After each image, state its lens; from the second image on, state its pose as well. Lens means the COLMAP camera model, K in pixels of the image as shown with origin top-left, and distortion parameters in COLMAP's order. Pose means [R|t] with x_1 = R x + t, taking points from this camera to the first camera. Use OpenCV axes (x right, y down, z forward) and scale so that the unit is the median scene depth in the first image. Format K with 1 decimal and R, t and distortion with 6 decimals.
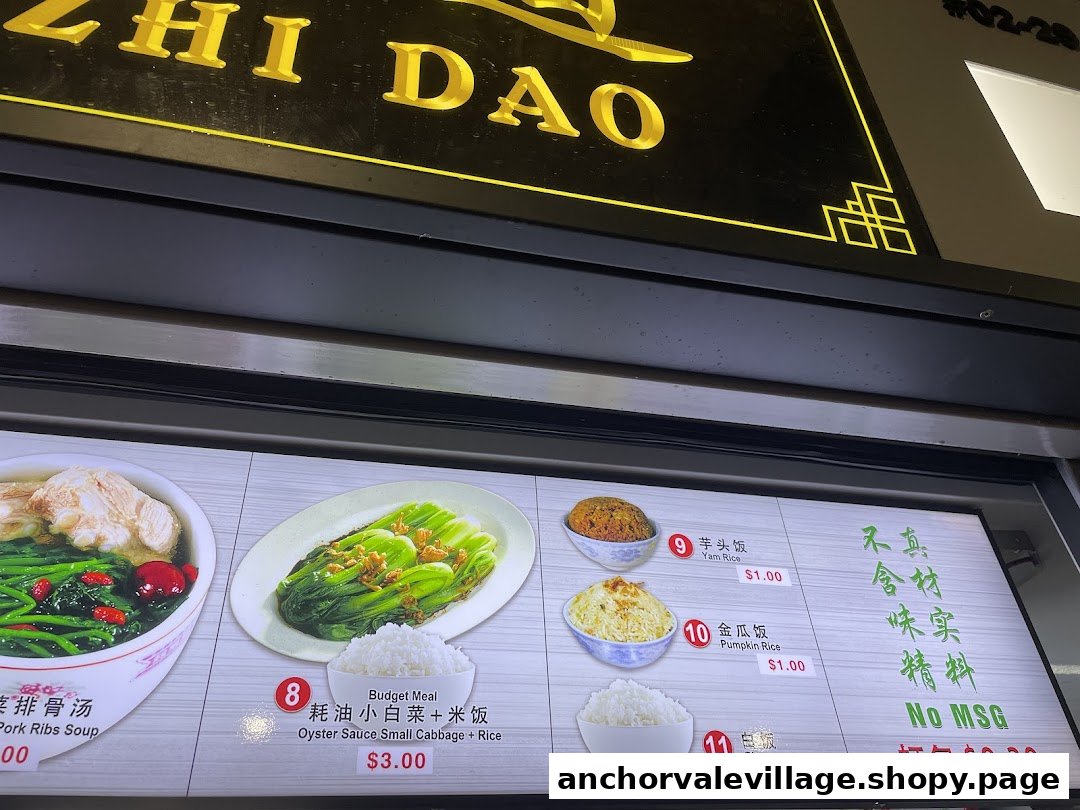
lens RADIAL K [[823.3, 0, 544.8], [0, 823.3, 402.2], [0, 0, 1]] dist [0.089694, -0.124948]
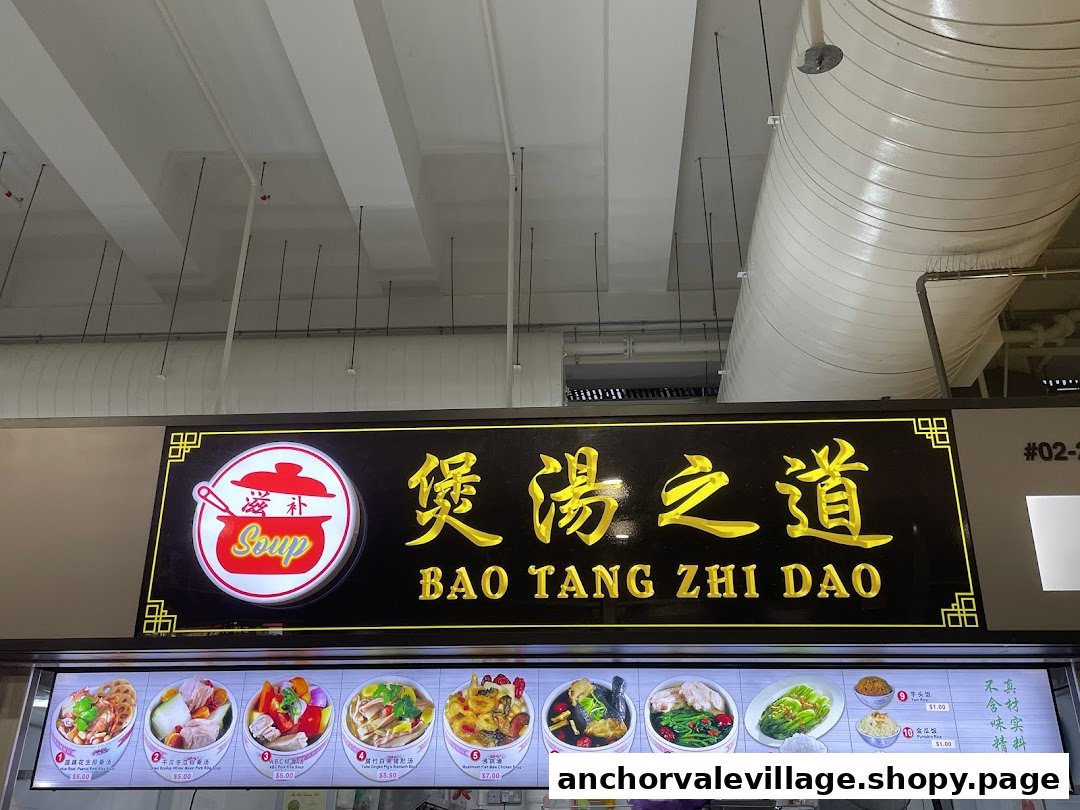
lens RADIAL K [[967.0, 0, 540.1], [0, 967.0, 388.2], [0, 0, 1]] dist [0.092537, -0.124469]
pose [[0.948378, -0.065294, -0.310349, 0.119372], [0.137984, 0.966052, 0.218411, -1.849774], [0.285552, -0.249959, 0.925192, -2.258010]]
